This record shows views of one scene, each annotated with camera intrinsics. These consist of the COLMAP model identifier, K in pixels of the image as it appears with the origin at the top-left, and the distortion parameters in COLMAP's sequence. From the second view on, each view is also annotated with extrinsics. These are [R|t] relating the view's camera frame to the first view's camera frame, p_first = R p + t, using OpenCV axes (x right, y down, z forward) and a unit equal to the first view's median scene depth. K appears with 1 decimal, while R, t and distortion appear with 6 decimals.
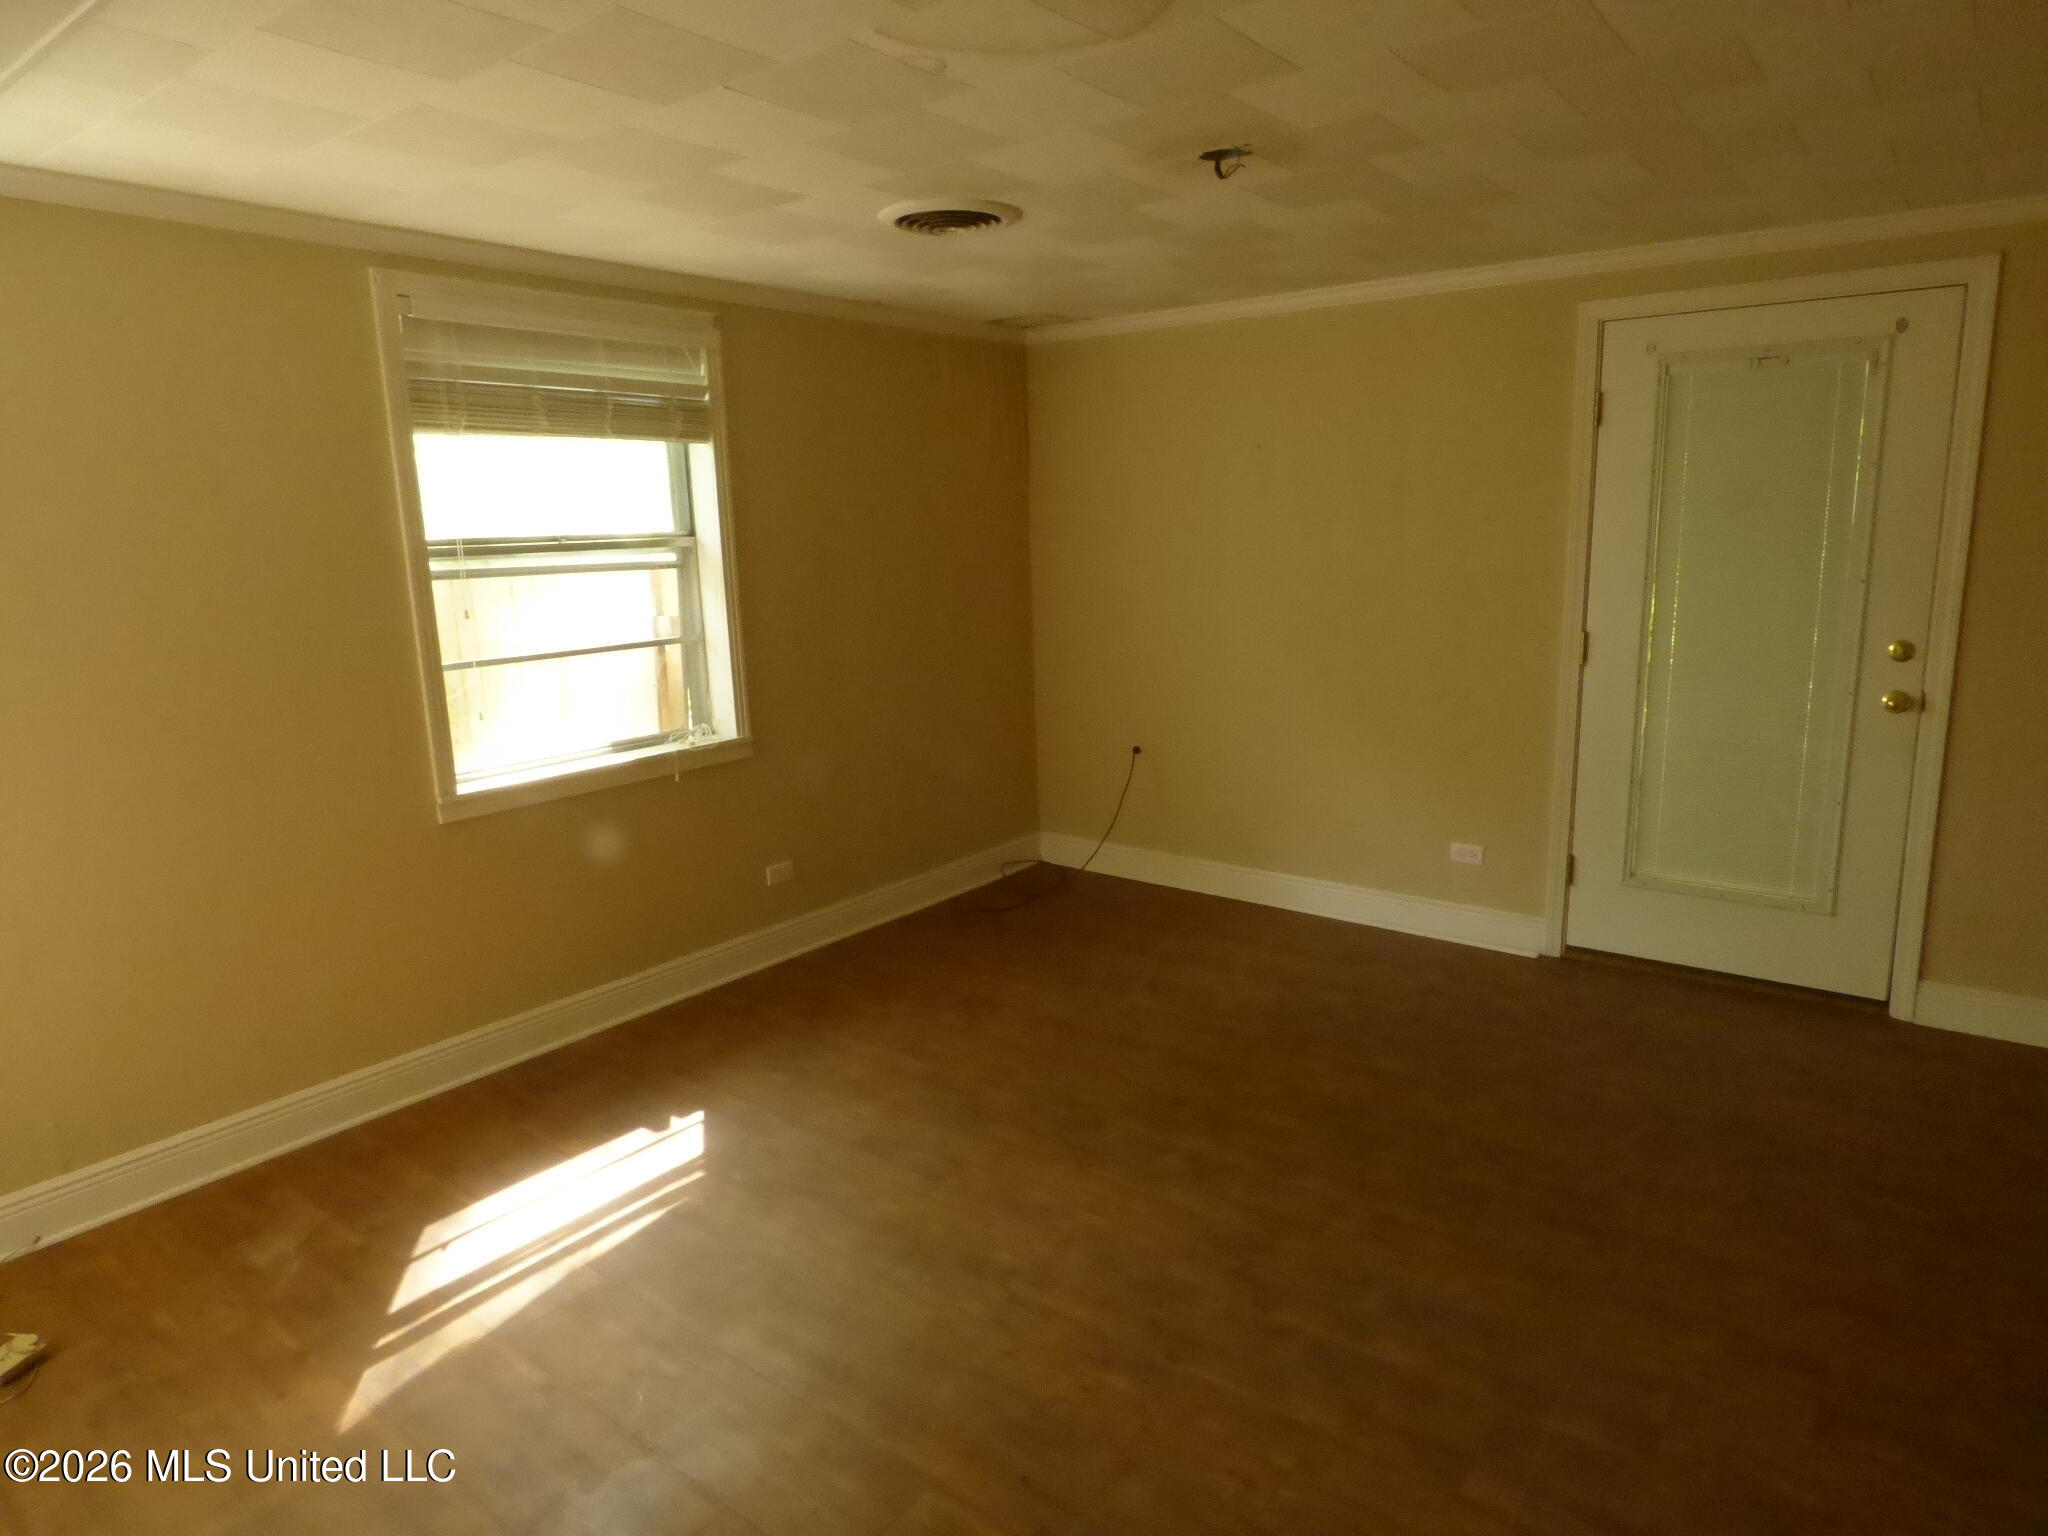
lens RADIAL K [[1220.3, 0, 1024.0], [0, 1220.3, 768.0], [0, 0, 1]] dist [-0.001459, -0.001357]
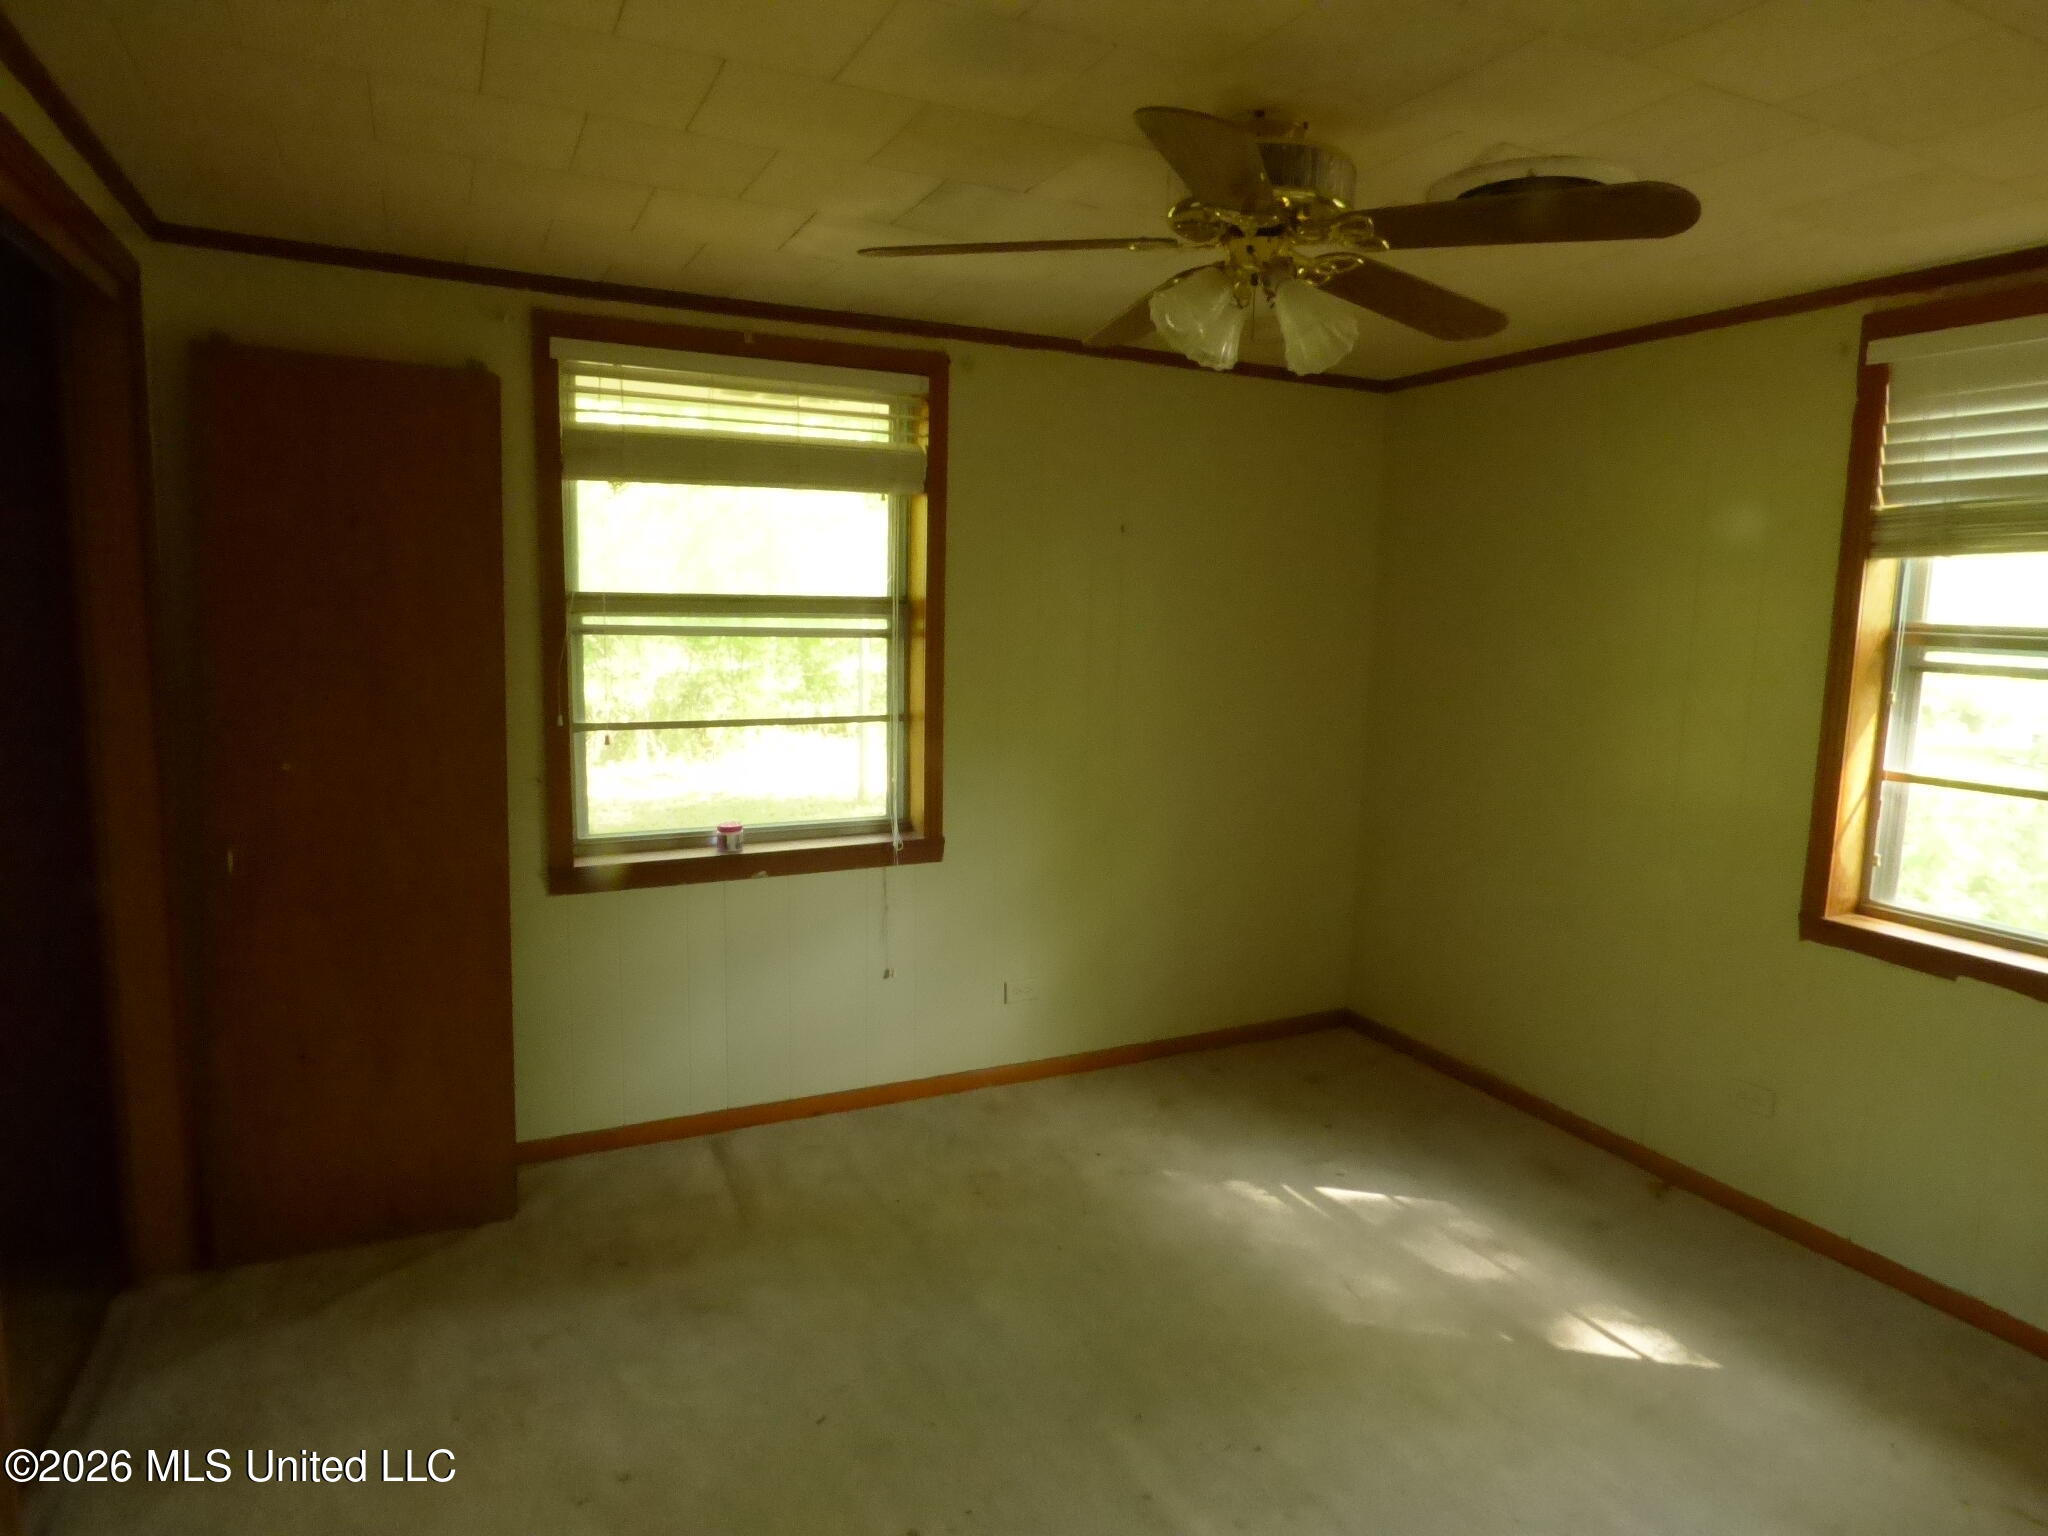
lens RADIAL K [[1220.3, 0, 1024.0], [0, 1220.3, 768.0], [0, 0, 1]] dist [-0.001459, -0.001357]
pose [[0.891194, 0.106934, -0.440839, 0.273575], [-0.131936, 0.990908, -0.026357, -0.077412], [0.434012, 0.081652, 0.897199, 0.332684]]
